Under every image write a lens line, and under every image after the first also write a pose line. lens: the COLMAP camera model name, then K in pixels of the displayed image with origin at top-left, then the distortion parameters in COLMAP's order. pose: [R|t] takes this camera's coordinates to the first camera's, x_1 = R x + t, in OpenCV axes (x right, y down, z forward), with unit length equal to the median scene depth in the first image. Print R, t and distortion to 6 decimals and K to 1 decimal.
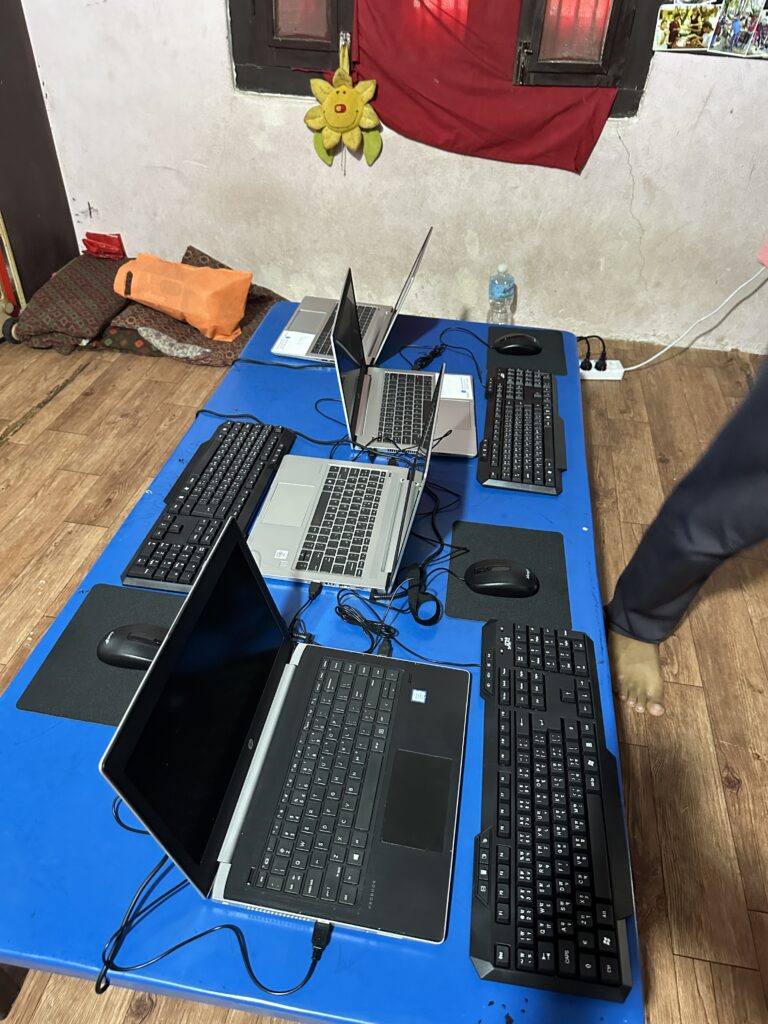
lens RADIAL K [[783.8, 0, 386.1], [0, 783.8, 507.3], [0, 0, 1]] dist [0.091633, -0.055263]
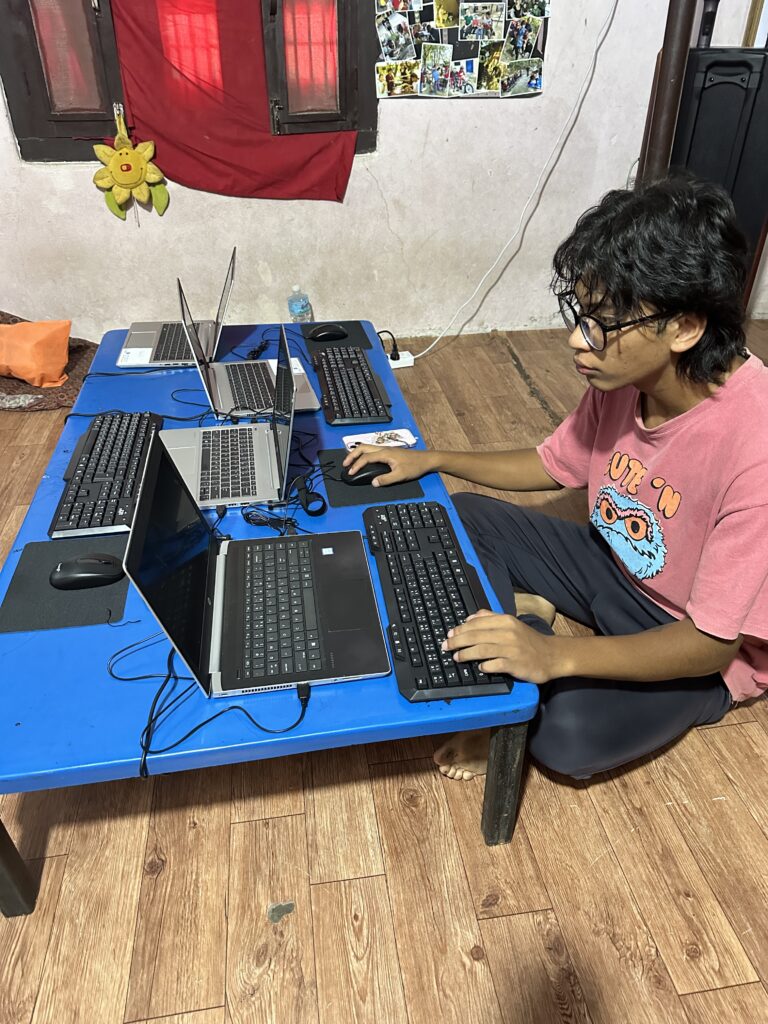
lens RADIAL K [[783.8, 0, 376.2], [0, 783.8, 517.9], [0, 0, 1]] dist [0.091633, -0.055263]
pose [[0.952943, -0.198547, 0.229083, -0.079895], [0.218349, 0.973747, -0.064344, 0.138085], [-0.210294, 0.111336, 0.971278, -0.123582]]
